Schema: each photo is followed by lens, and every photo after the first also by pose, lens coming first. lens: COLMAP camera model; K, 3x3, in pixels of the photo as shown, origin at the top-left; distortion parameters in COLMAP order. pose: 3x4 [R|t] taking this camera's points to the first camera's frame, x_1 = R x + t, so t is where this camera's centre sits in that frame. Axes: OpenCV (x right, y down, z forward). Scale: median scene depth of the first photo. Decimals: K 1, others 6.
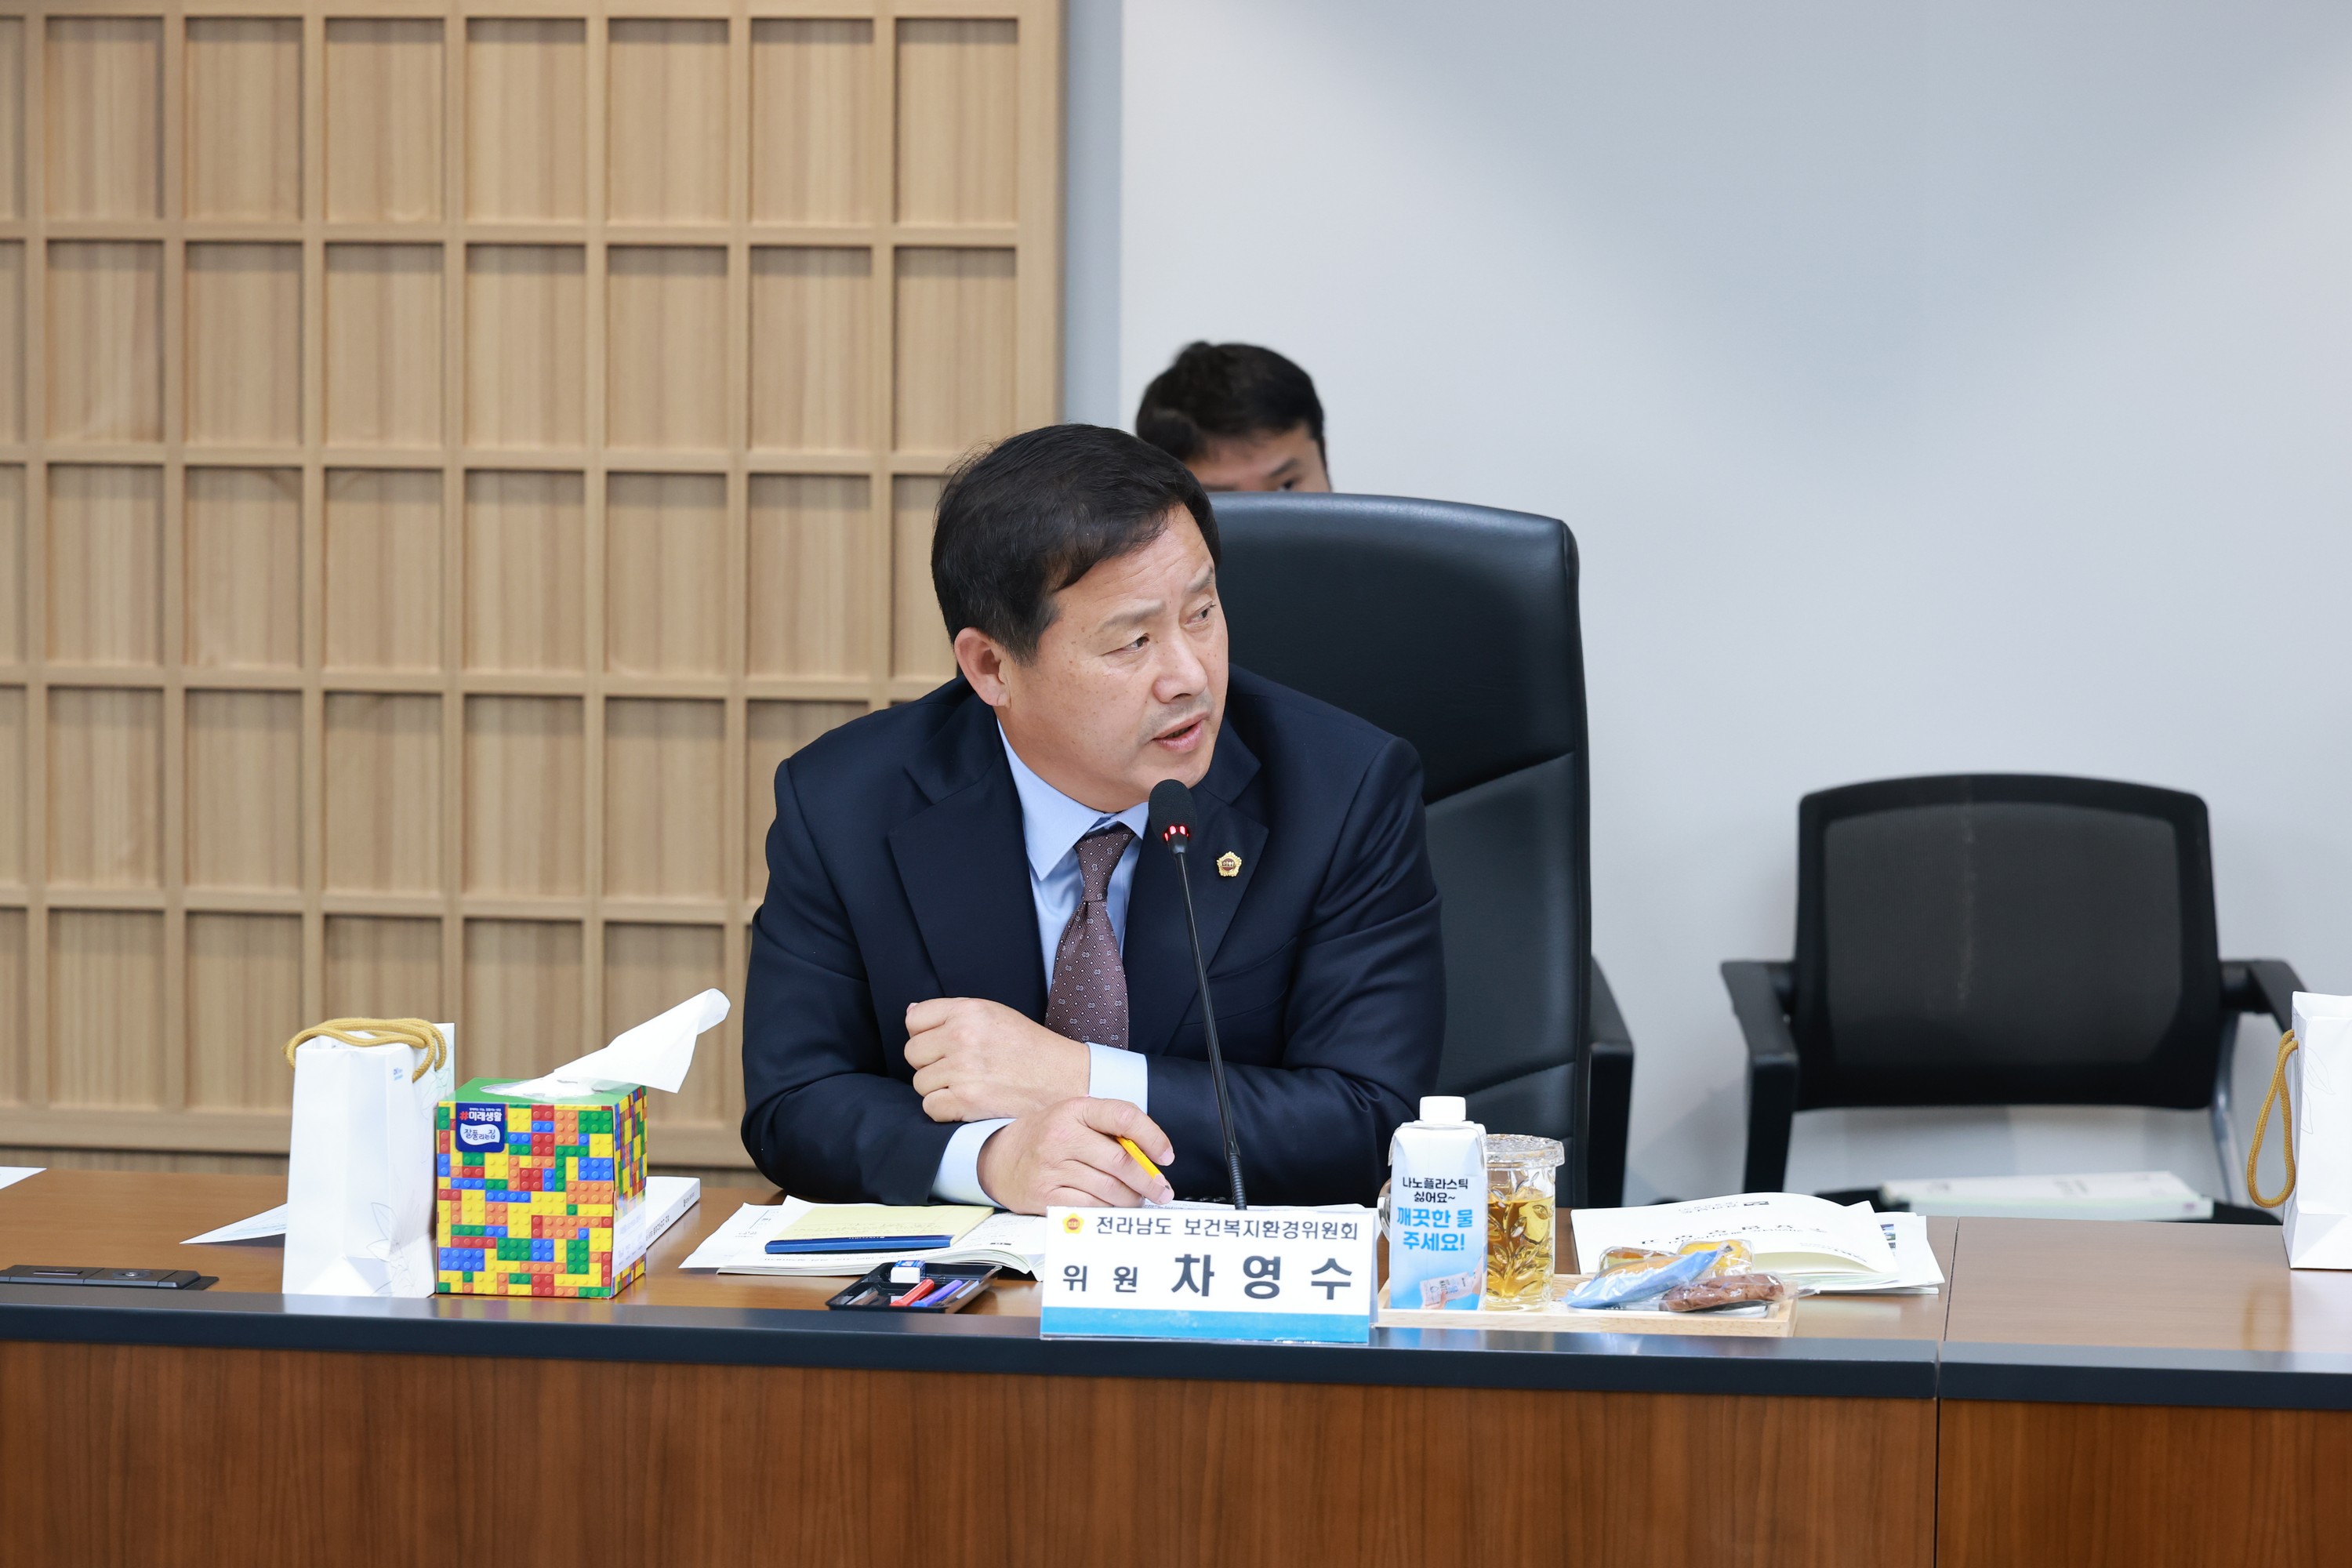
lens RADIAL K [[6975.3, 0, 1176.0], [0, 6975.3, 784.0], [0, 0, 1]] dist [0.009366, -0.443979]
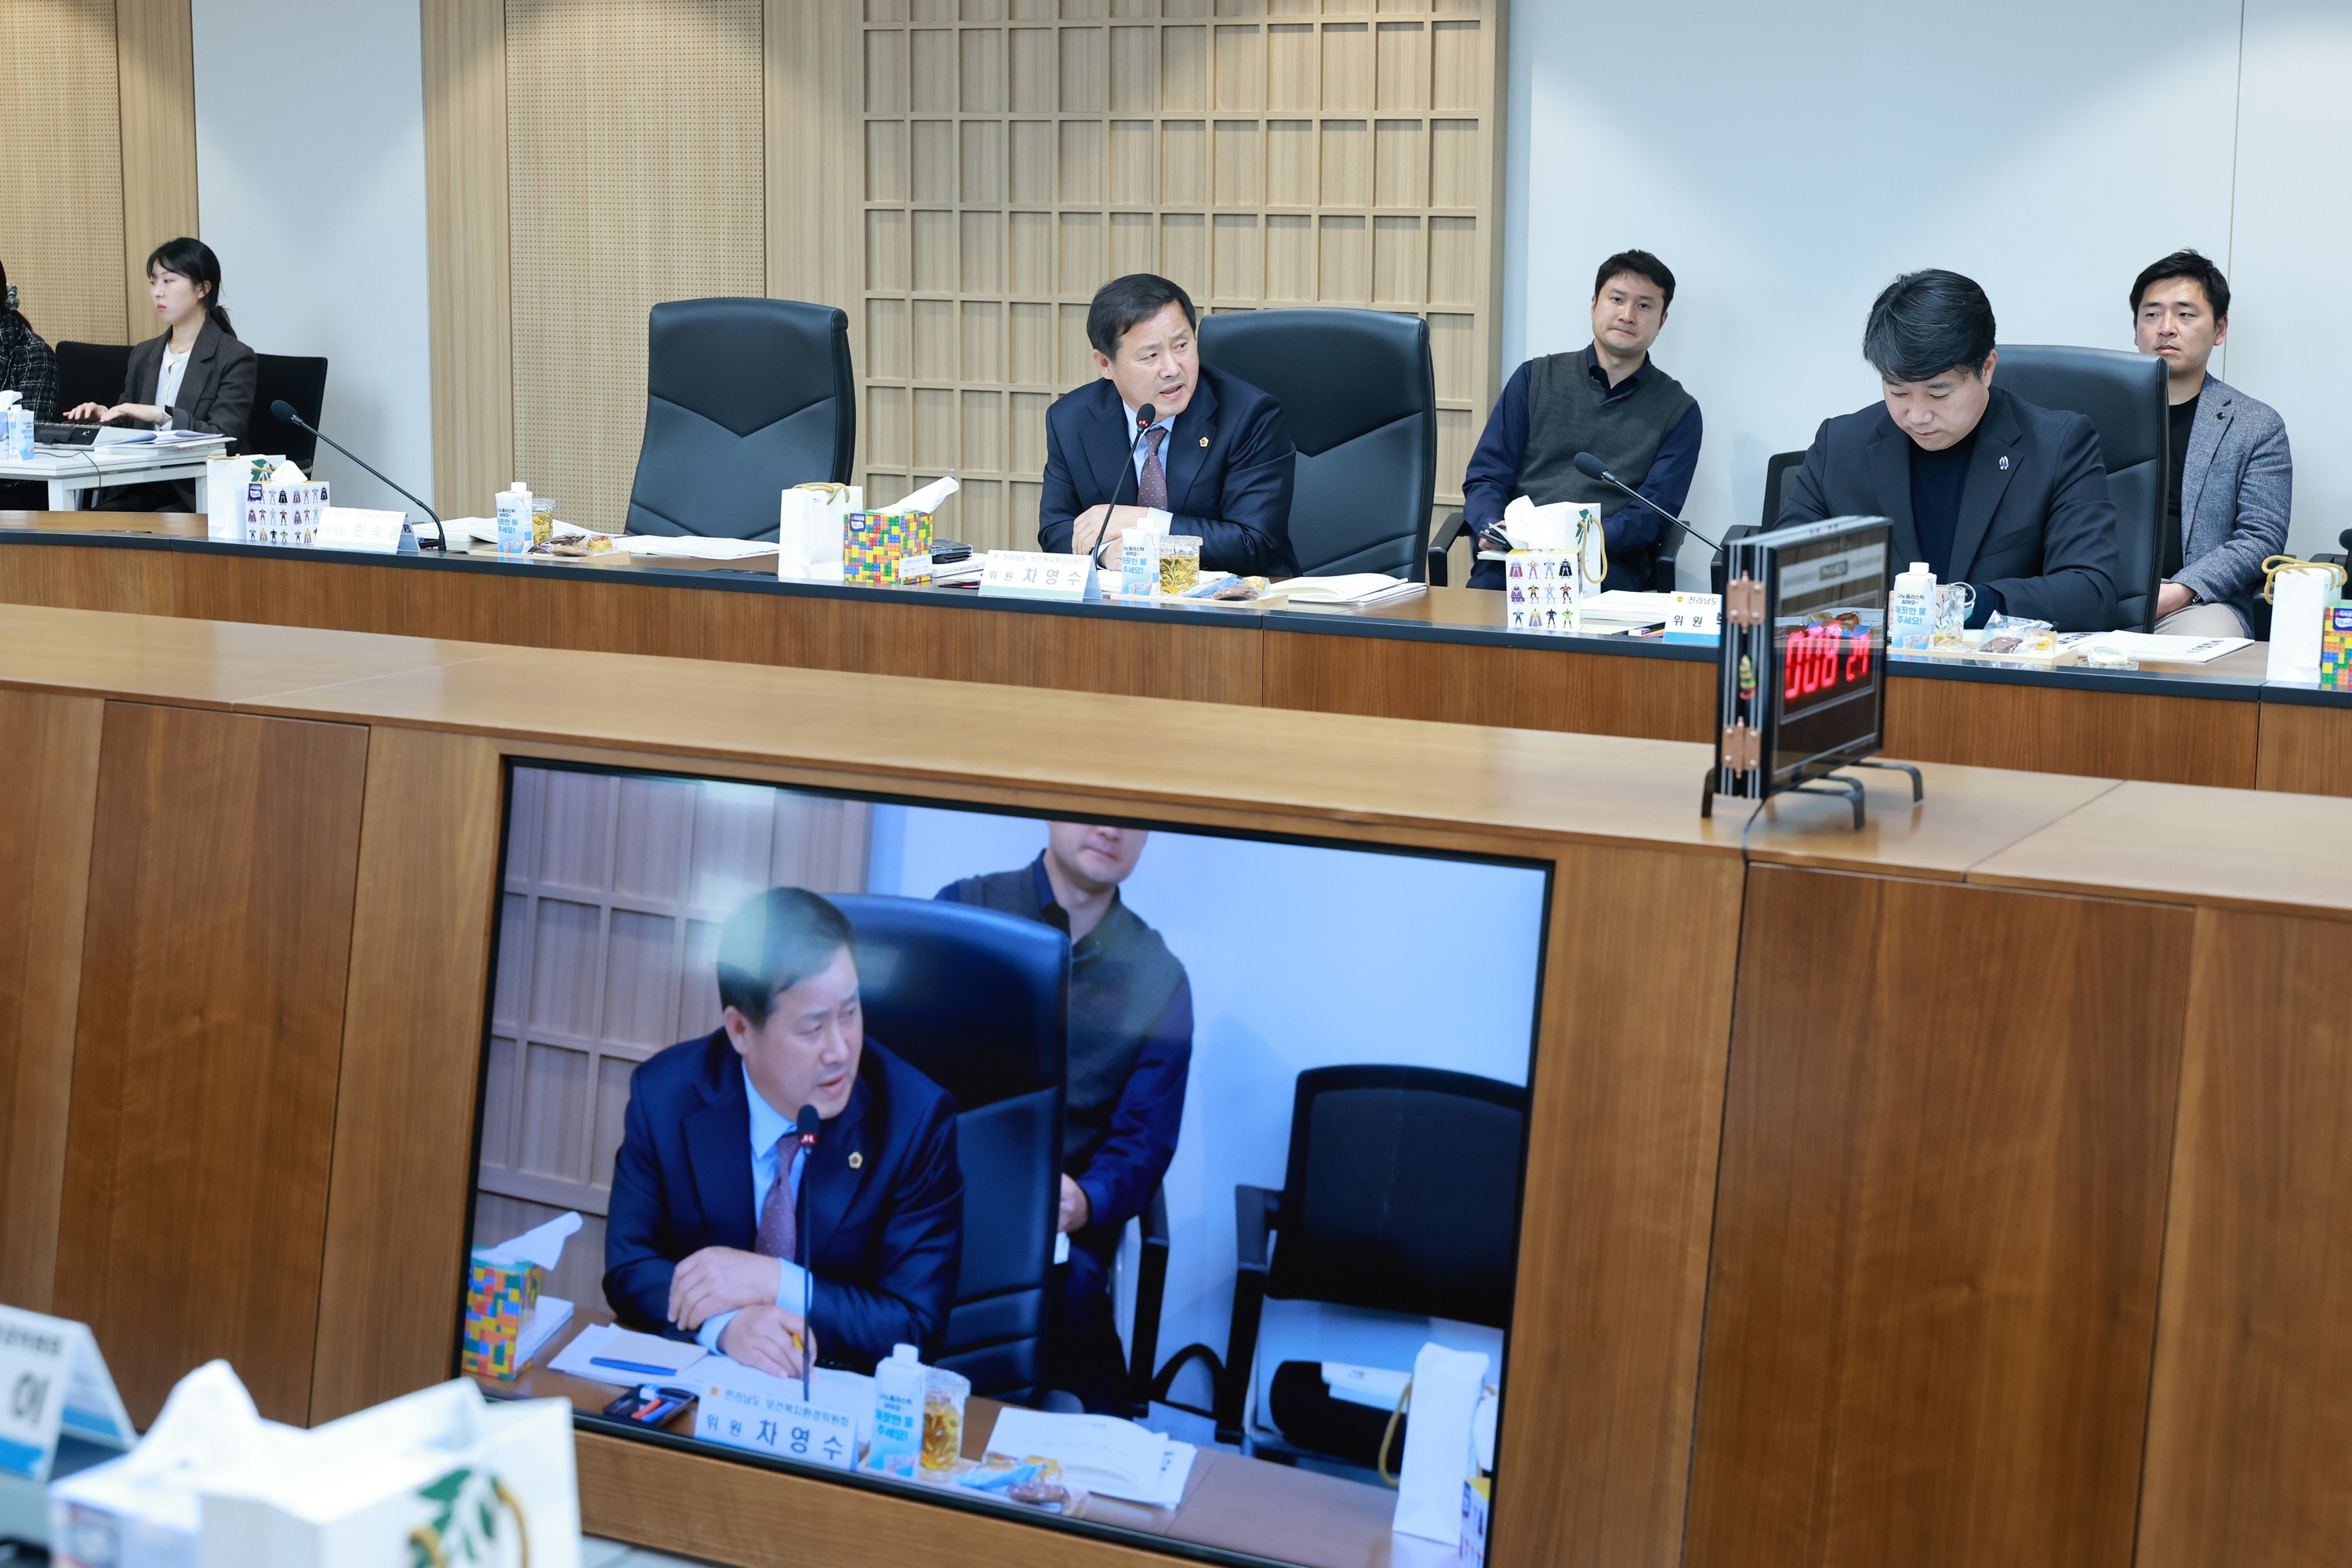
lens RADIAL K [[3647.8, 0, 1176.0], [0, 3647.8, 784.0], [0, 0, 1]] dist [-0.029039, -0.026440]
pose [[0.929514, 0.058558, -0.364107, 0.549735], [-0.033375, 0.996619, 0.075080, 0.039756], [0.367273, -0.057636, 0.928326, -0.302671]]
